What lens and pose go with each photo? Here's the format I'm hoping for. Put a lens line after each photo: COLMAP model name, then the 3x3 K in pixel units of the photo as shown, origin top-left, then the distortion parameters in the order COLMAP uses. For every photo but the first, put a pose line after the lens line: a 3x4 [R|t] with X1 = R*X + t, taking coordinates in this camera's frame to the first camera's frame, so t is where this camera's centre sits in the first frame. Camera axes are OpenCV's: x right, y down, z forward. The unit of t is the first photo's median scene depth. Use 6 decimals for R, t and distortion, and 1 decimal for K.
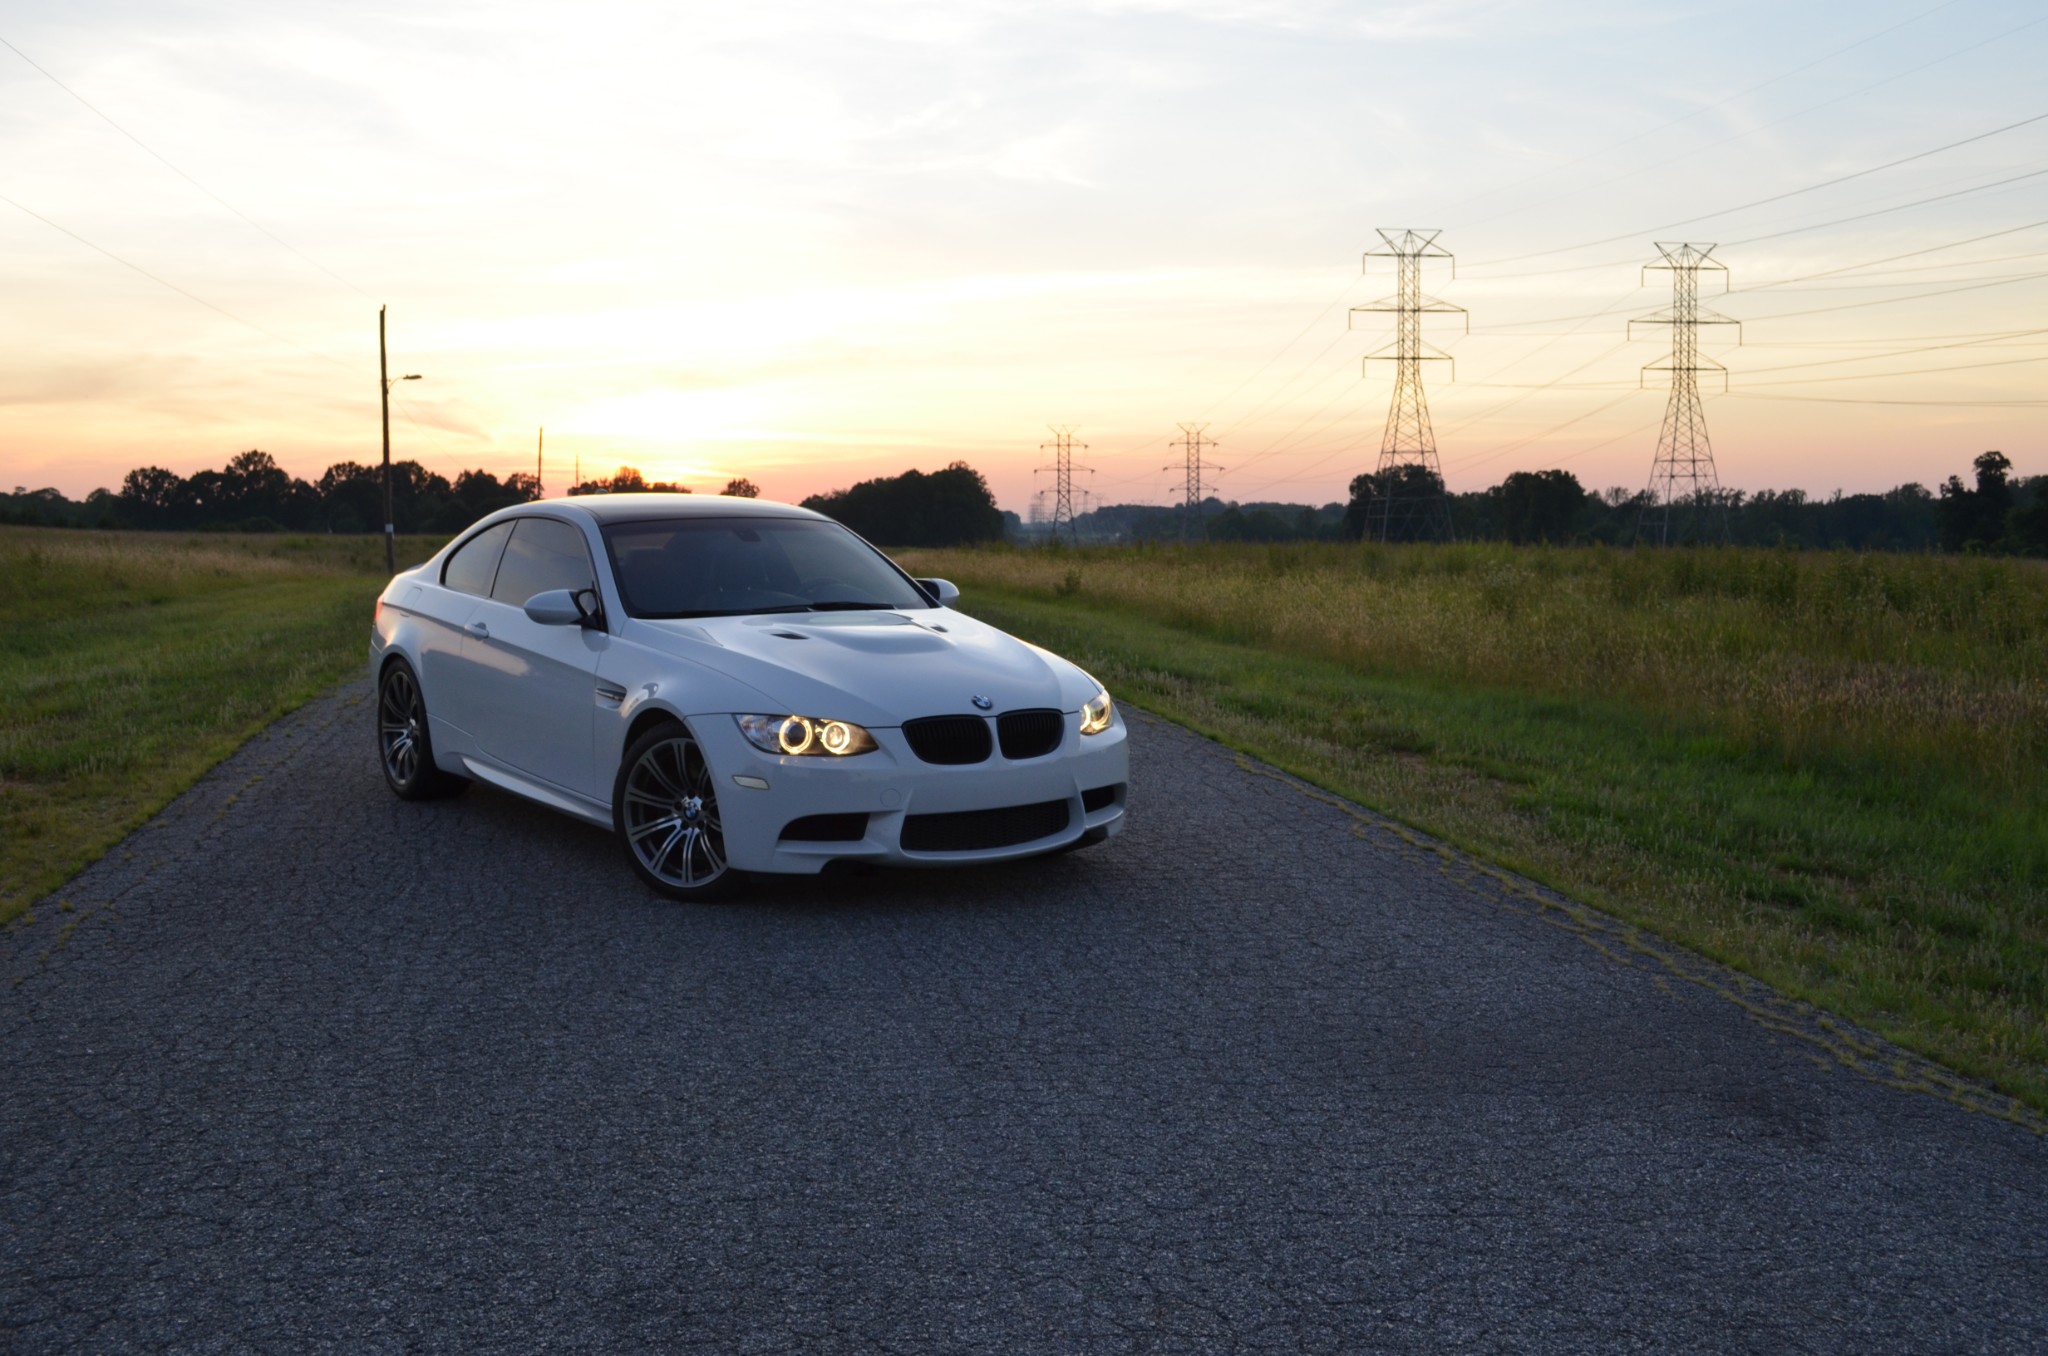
lens RADIAL K [[2056.2, 0, 1048.5], [0, 2056.2, 700.2], [0, 0, 1]] dist [-0.054583, 0.000000]
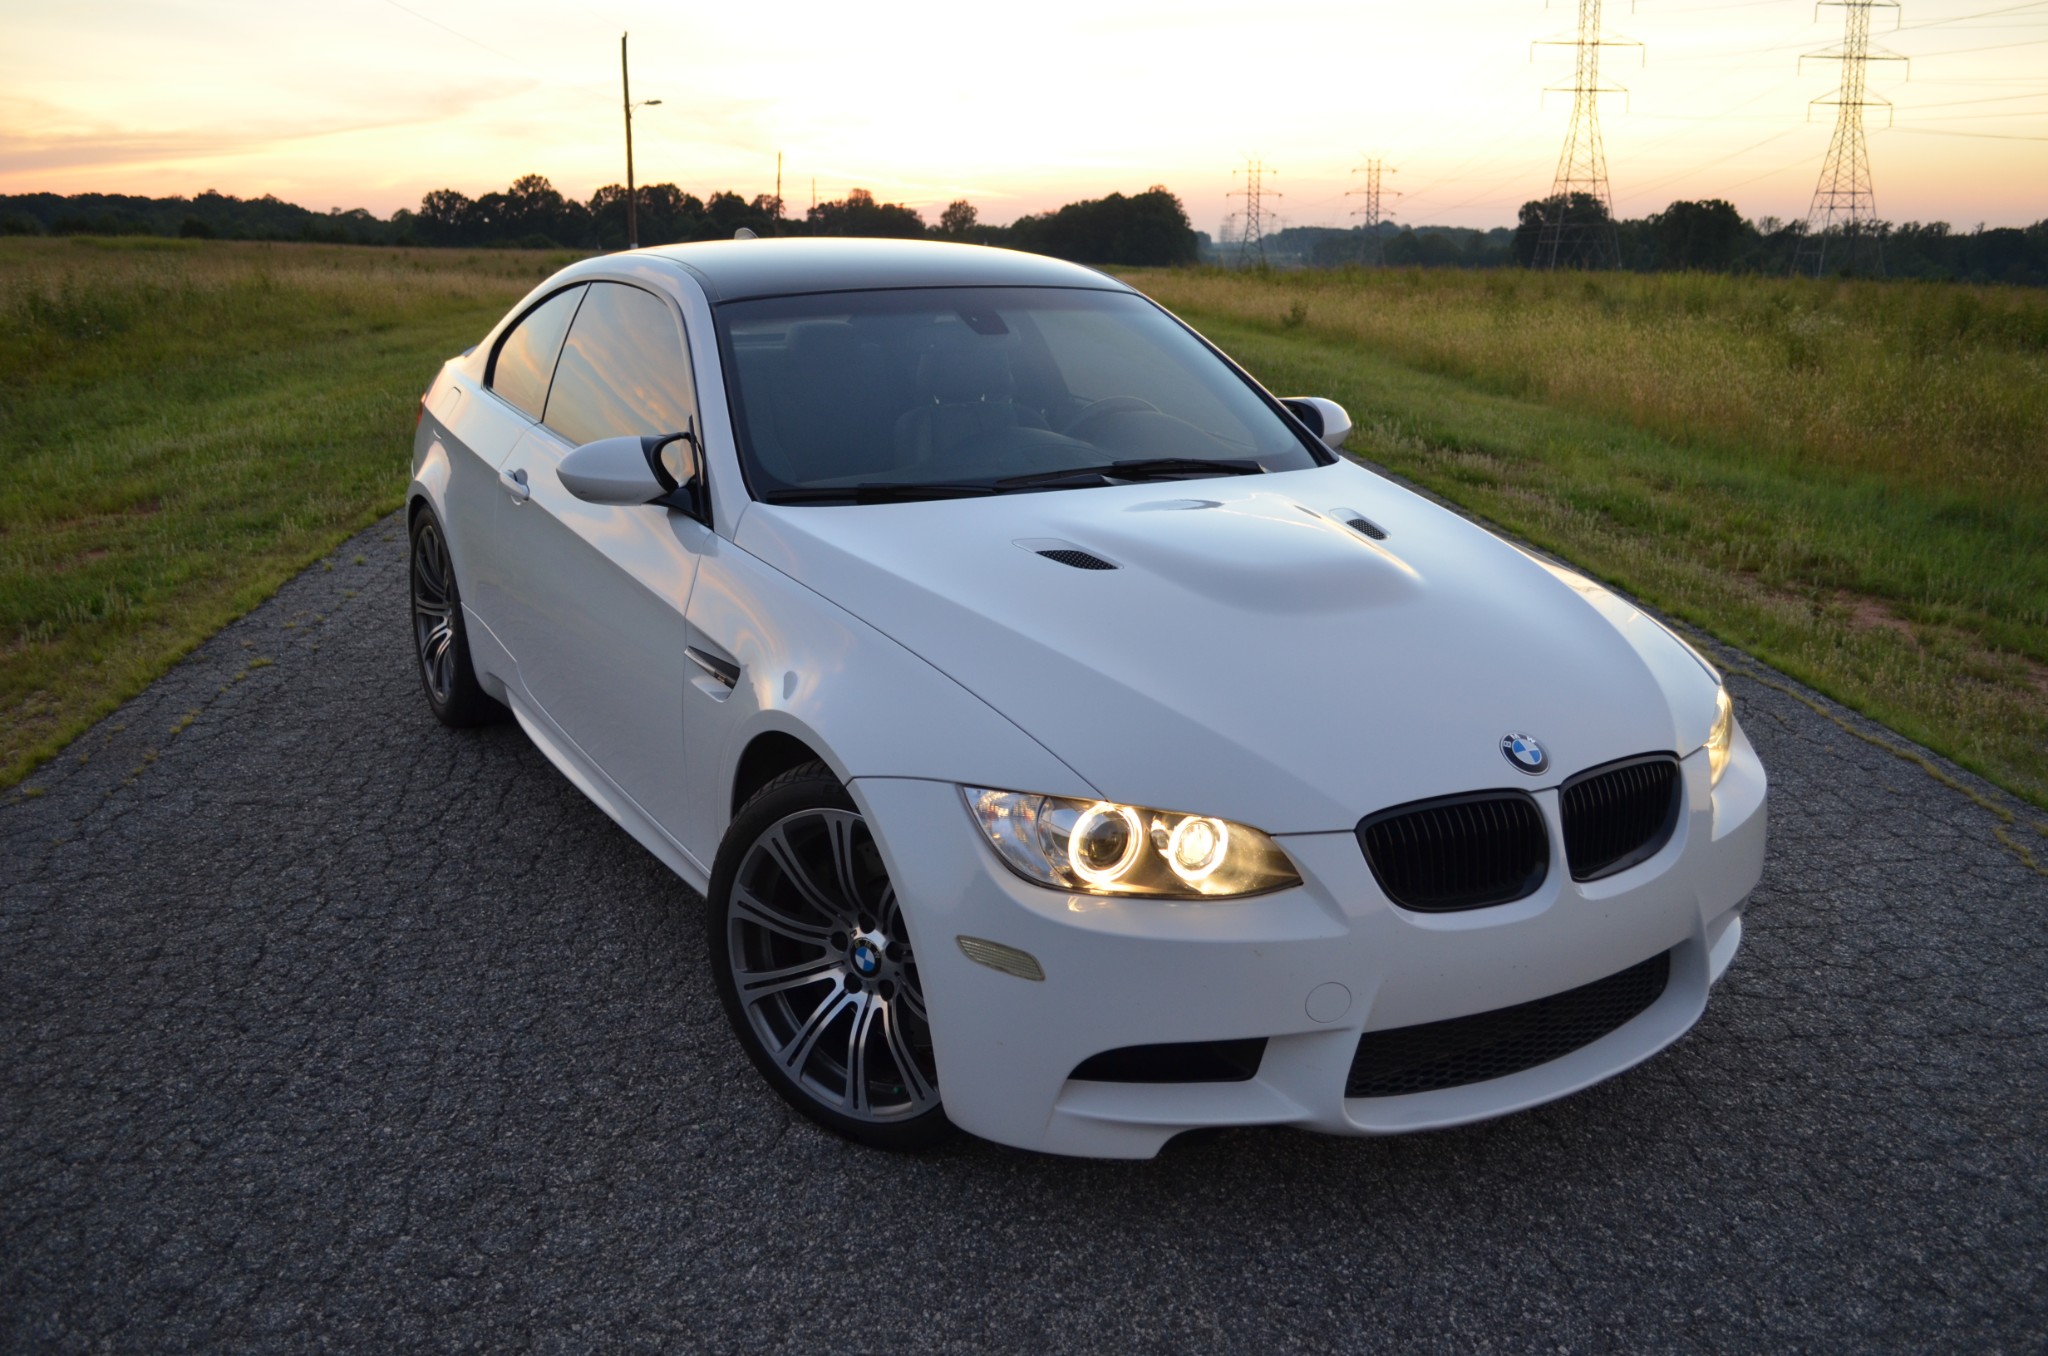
lens RADIAL K [[1798.3, 0, 1060.0], [0, 1798.3, 690.6], [0, 0, 1]] dist [-0.070037, 0.012545]
pose [[0.995567, 0.029184, -0.089416, -0.073650], [-0.014601, 0.987074, 0.159597, -0.054129], [0.092918, -0.157584, 0.983124, 0.471673]]
